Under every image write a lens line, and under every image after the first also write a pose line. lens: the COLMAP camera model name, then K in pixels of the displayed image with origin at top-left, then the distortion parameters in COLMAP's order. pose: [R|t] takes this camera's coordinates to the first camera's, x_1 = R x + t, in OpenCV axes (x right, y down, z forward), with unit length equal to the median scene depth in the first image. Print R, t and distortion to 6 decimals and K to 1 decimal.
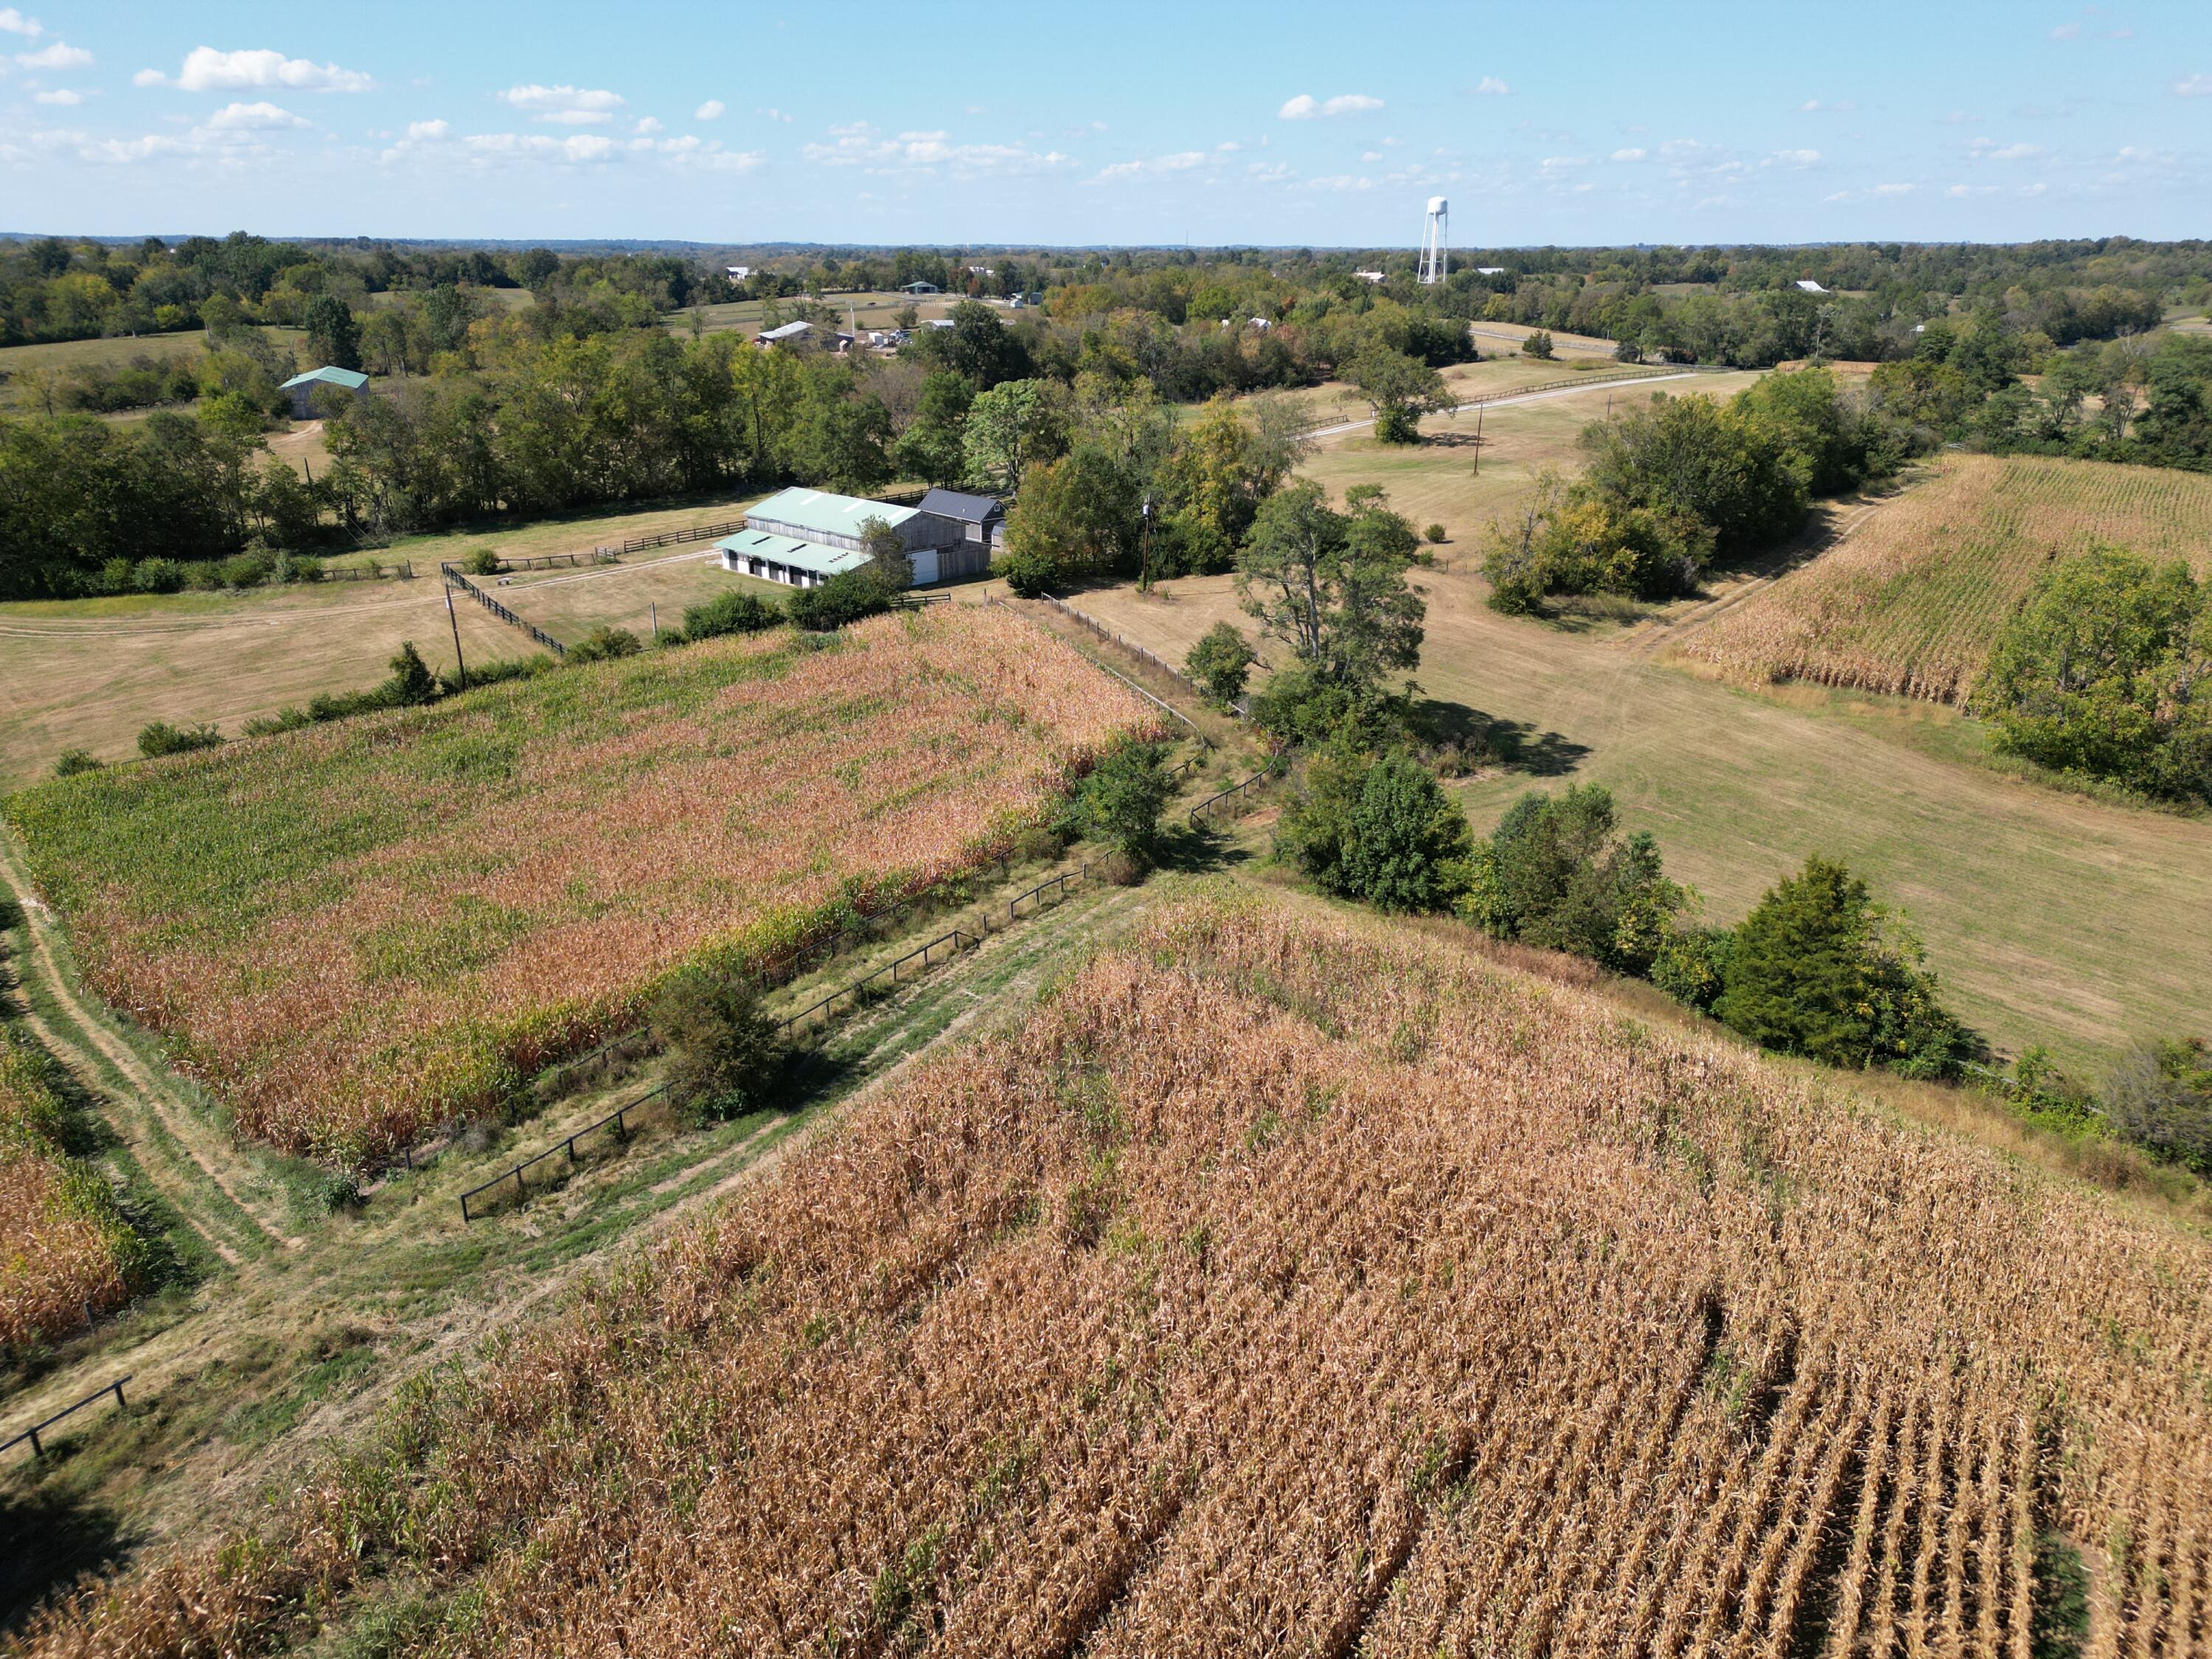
lens RADIAL K [[1604.2, 0, 1106.0], [0, 1604.2, 829.5], [0, 0, 1]] dist [0.062386, -0.044829]
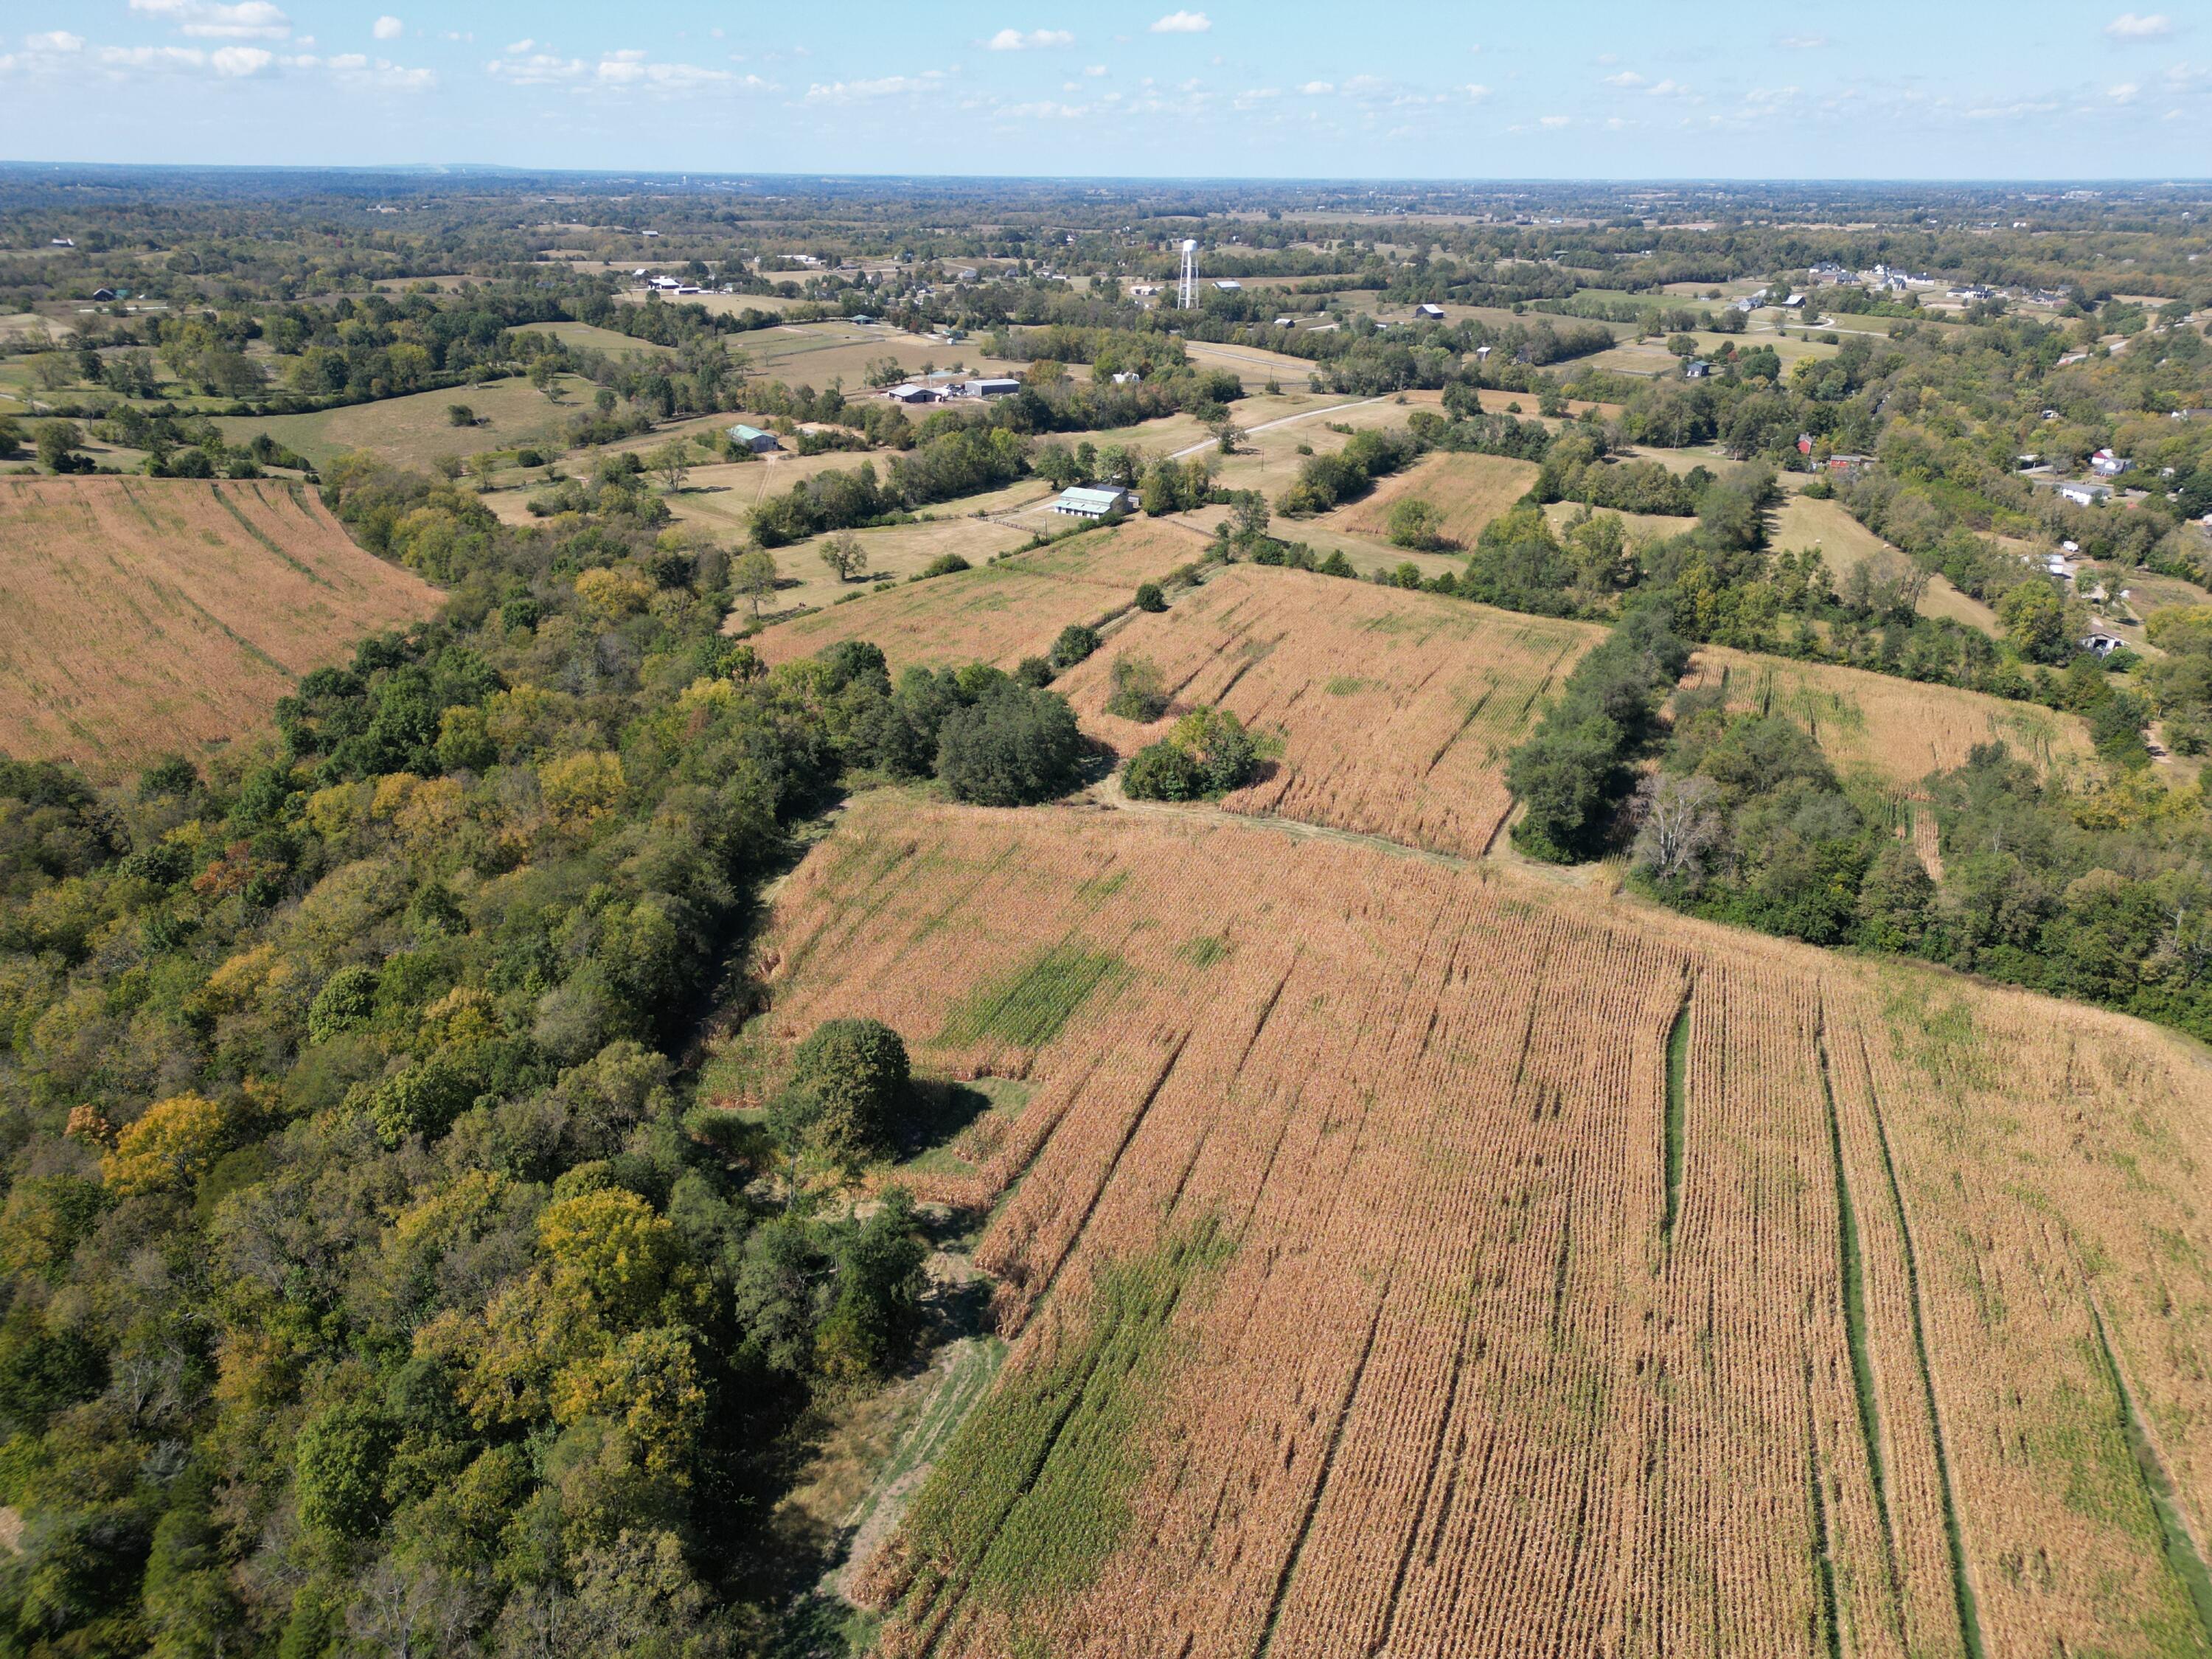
lens RADIAL K [[1604.2, 0, 1106.0], [0, 1604.2, 829.5], [0, 0, 1]] dist [0.062386, -0.044829]
pose [[0.985716, -0.063519, 0.155981, -0.294939], [0.056903, 0.997295, 0.046523, 0.148147], [-0.158514, -0.036983, 0.986664, -0.998546]]
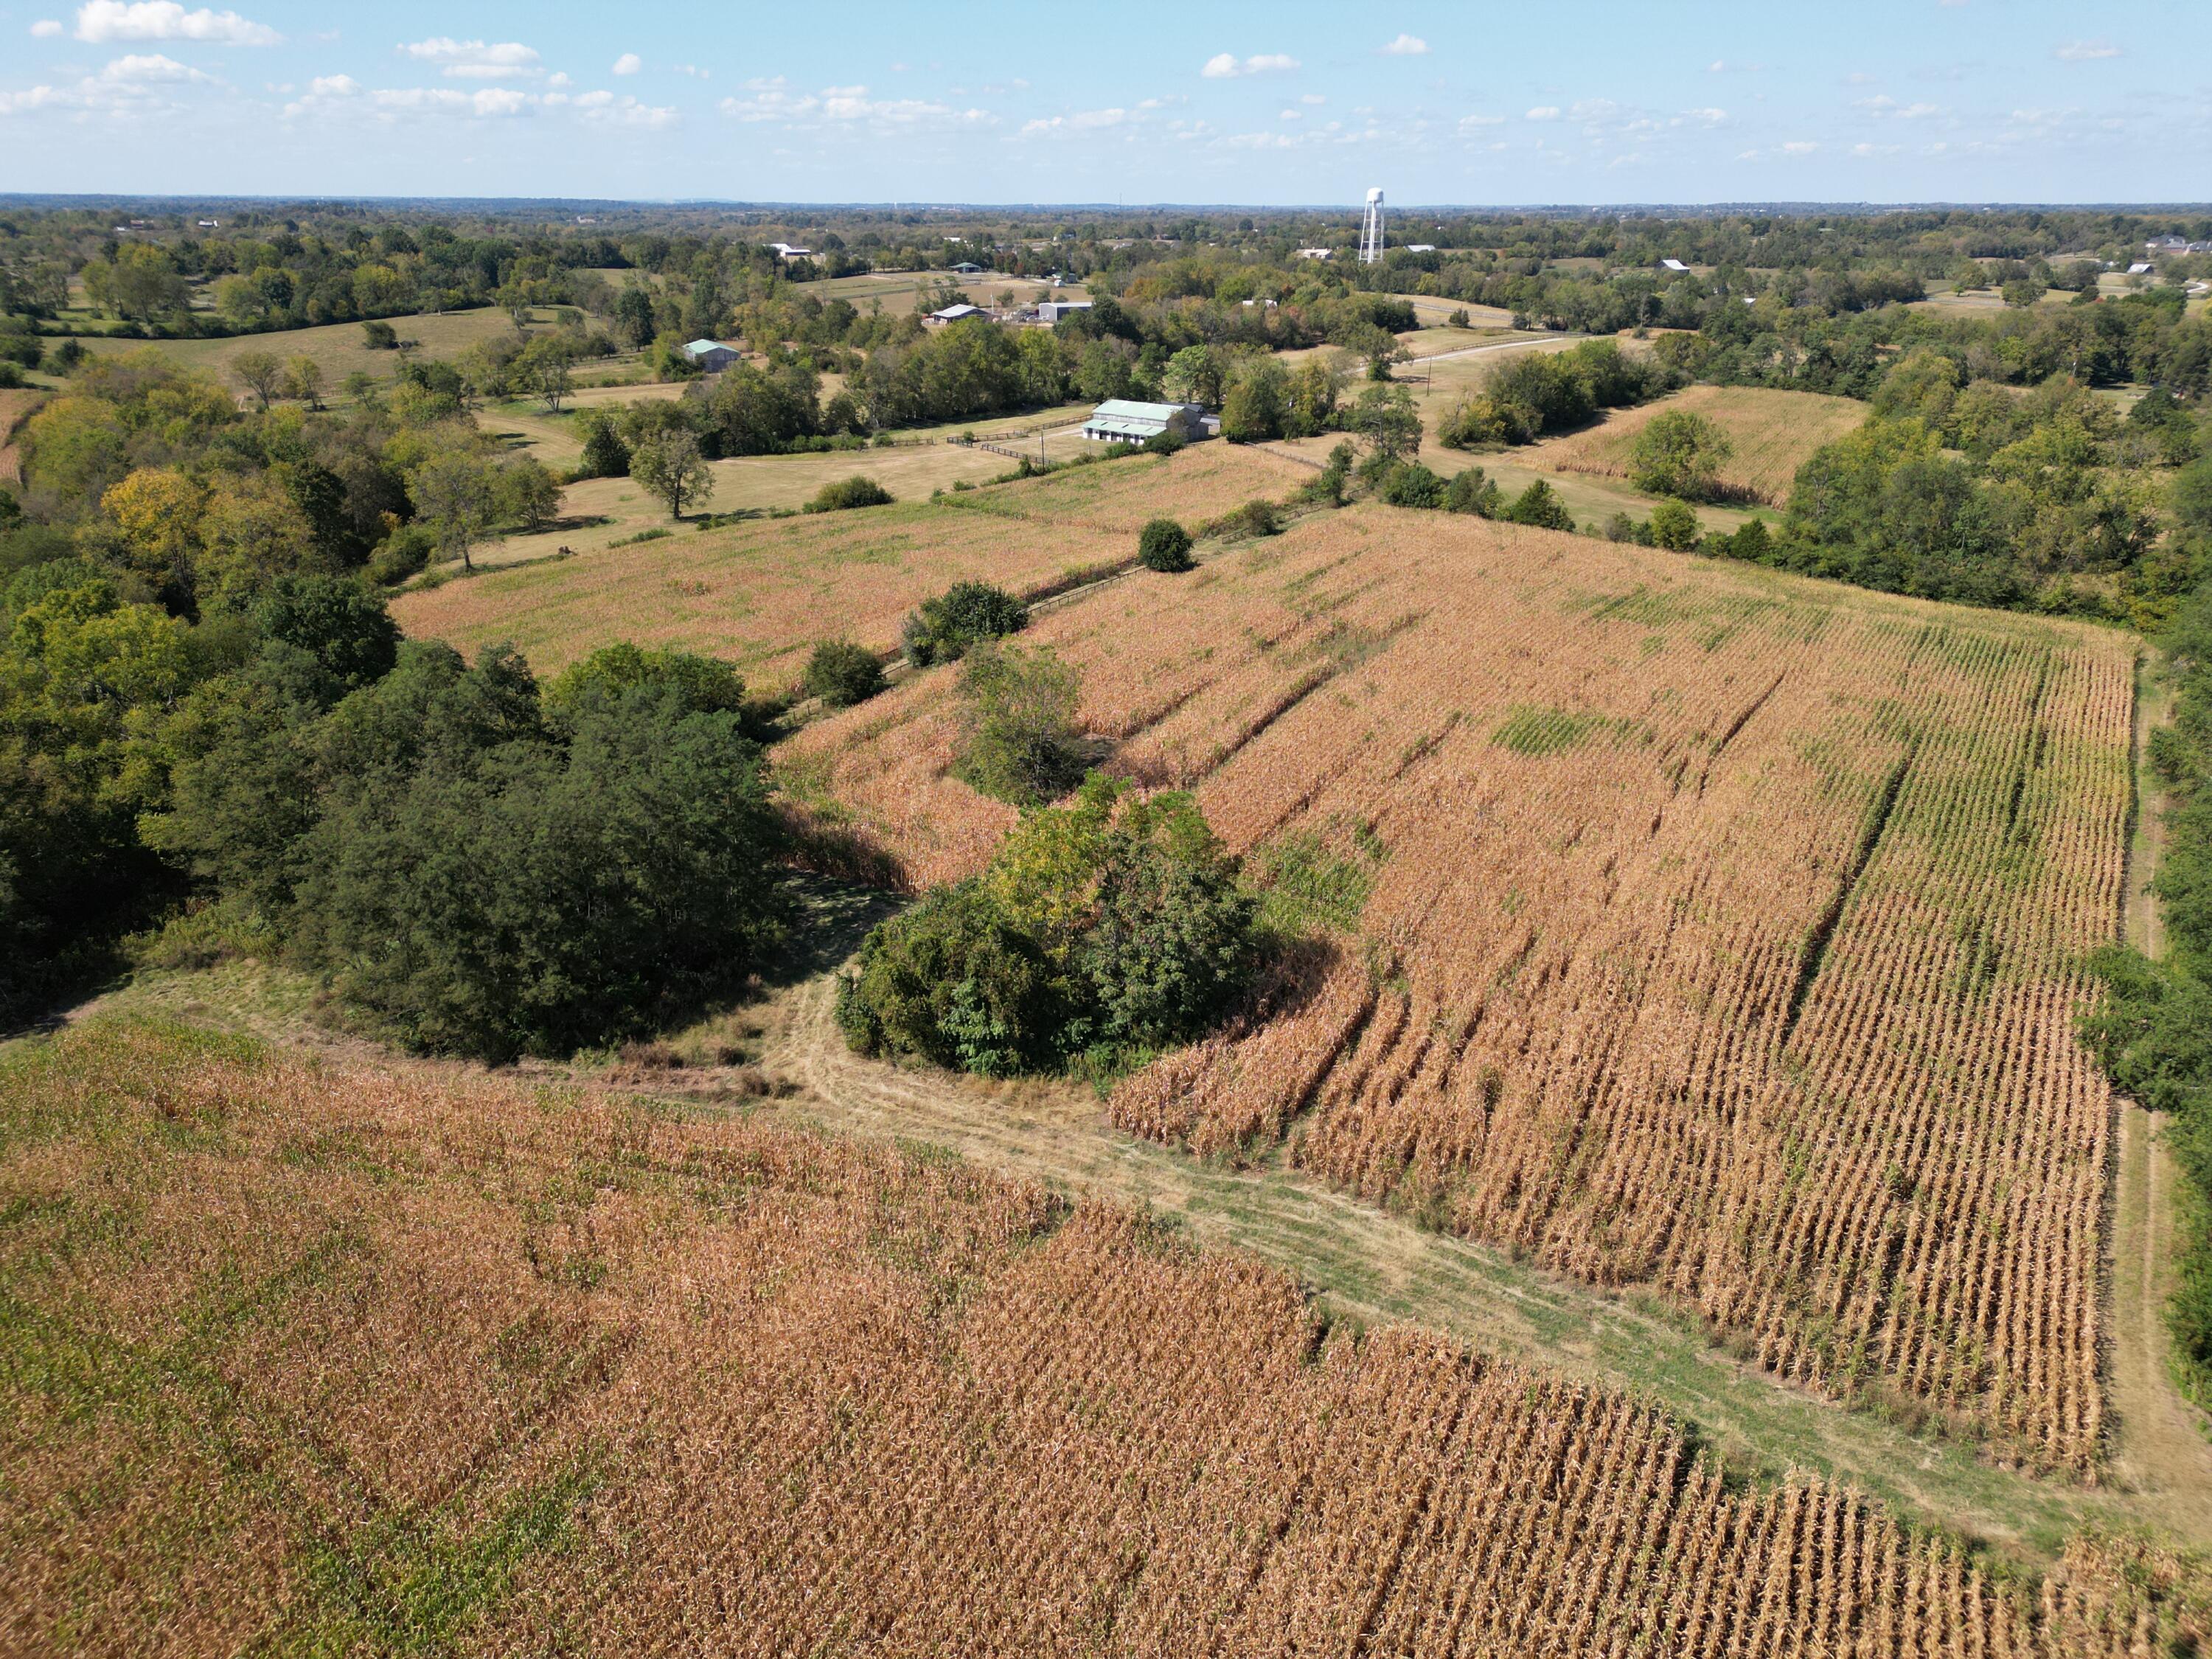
lens RADIAL K [[1604.2, 0, 1106.0], [0, 1604.2, 829.5], [0, 0, 1]] dist [0.062386, -0.044829]
pose [[0.998908, -0.017426, 0.043354, -0.129797], [0.016413, 0.999587, 0.023610, 0.129243], [-0.043748, -0.022873, 0.998781, -0.480360]]
